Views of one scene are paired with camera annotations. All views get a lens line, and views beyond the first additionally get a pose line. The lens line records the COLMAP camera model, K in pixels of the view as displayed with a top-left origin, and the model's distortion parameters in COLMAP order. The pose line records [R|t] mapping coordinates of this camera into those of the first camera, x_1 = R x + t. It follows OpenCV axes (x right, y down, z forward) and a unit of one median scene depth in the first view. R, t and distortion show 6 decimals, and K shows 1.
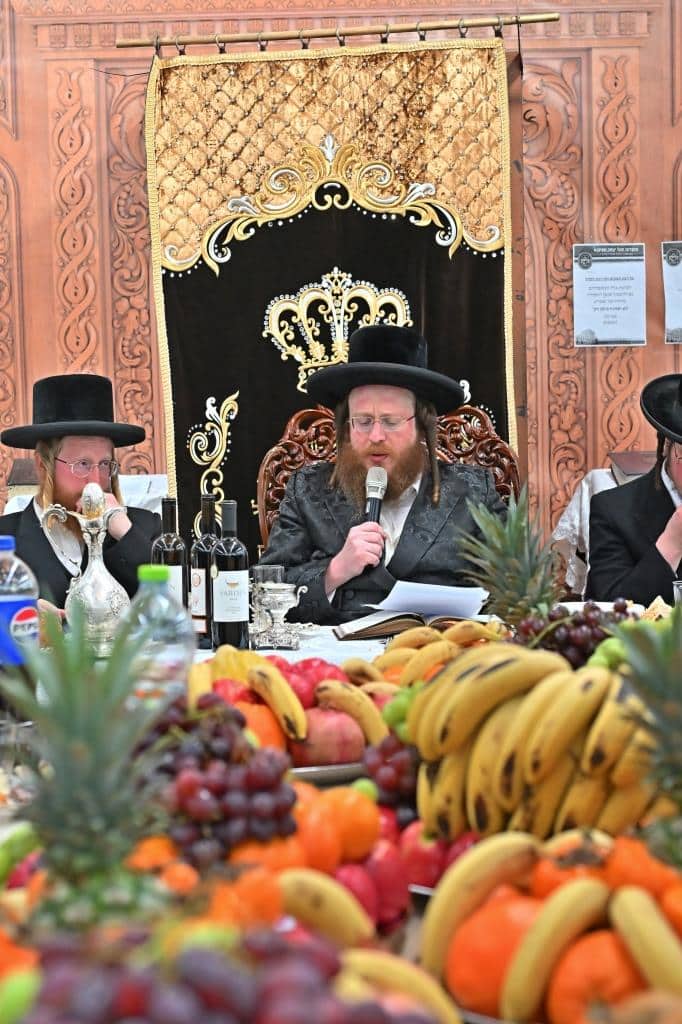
lens RADIAL K [[2490.3, 0, 360.8], [0, 2490.3, 529.0], [0, 0, 1]] dist [-0.026013, 0.000000]
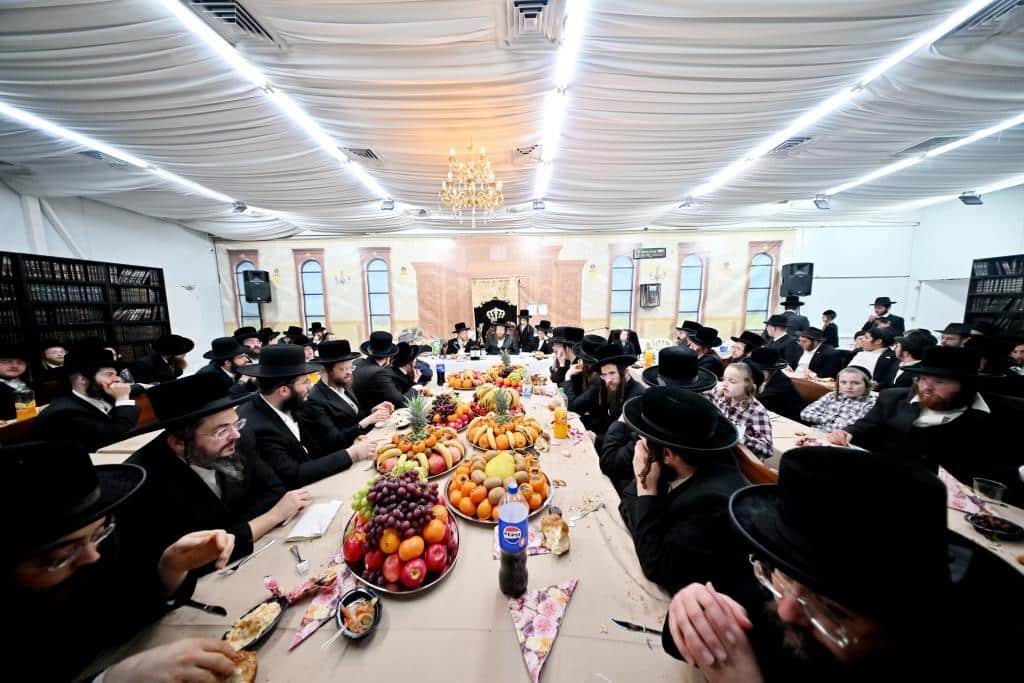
lens RADIAL K [[309.7, 0, 508.9], [0, 309.7, 343.4], [0, 0, 1]] dist [0.005208, -0.000677]
pose [[0.999733, 0.013056, -0.019053, 0.052122], [-0.011786, 0.997796, 0.065303, -0.054741], [0.019864, -0.065061, 0.997684, 0.003585]]
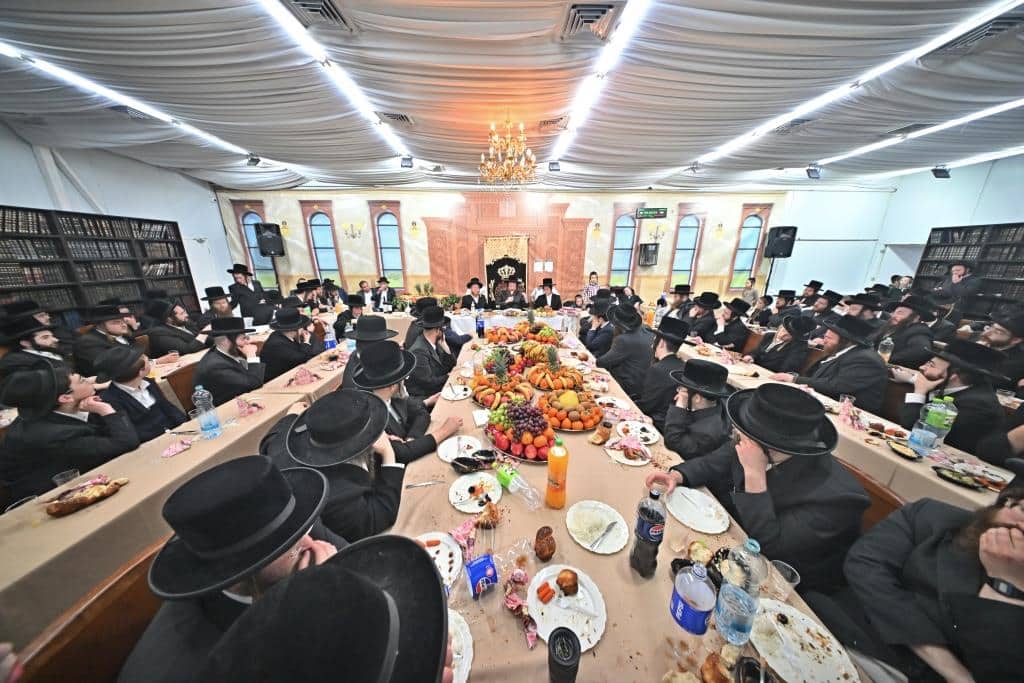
lens RADIAL K [[309.7, 0, 509.7], [0, 309.7, 343.8], [0, 0, 1]] dist [0.005208, -0.000677]
pose [[0.999310, 0.015481, 0.033758, -0.030578], [-0.022774, 0.973453, 0.227749, -0.083578], [-0.029336, -0.228361, 0.973134, -0.086057]]
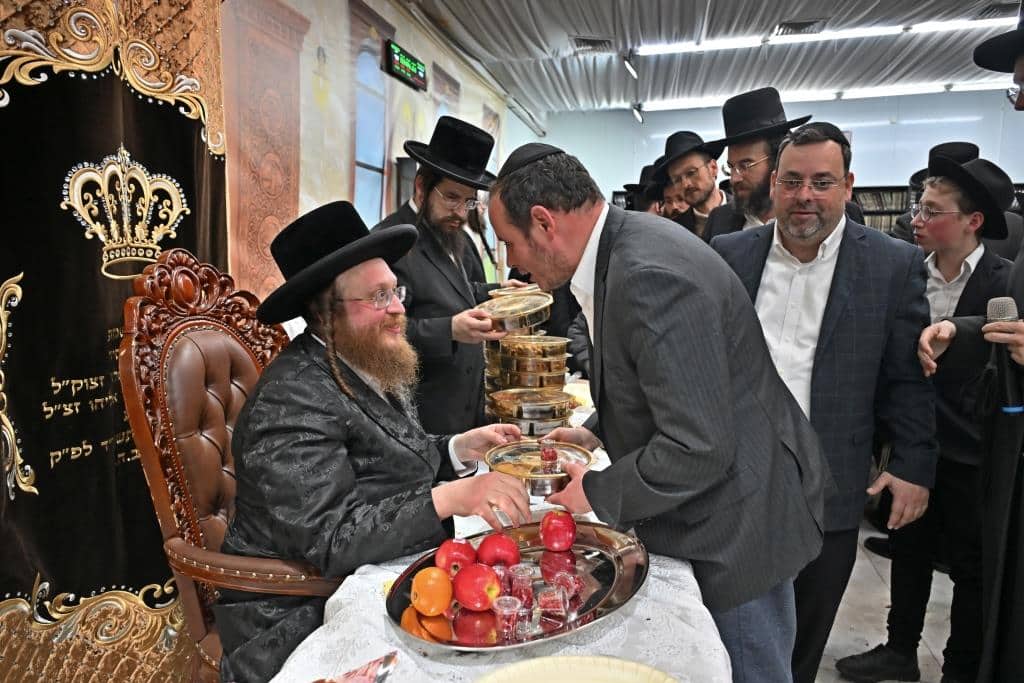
lens RADIAL K [[708.5, 0, 504.2], [0, 708.5, 347.0], [0, 0, 1]] dist [0.031669, -0.031719]
pose [[0.266392, -0.077034, 0.960782, -0.235393], [0.038098, 0.996864, 0.069363, -0.041556], [-0.963112, 0.018126, 0.268491, 0.790720]]
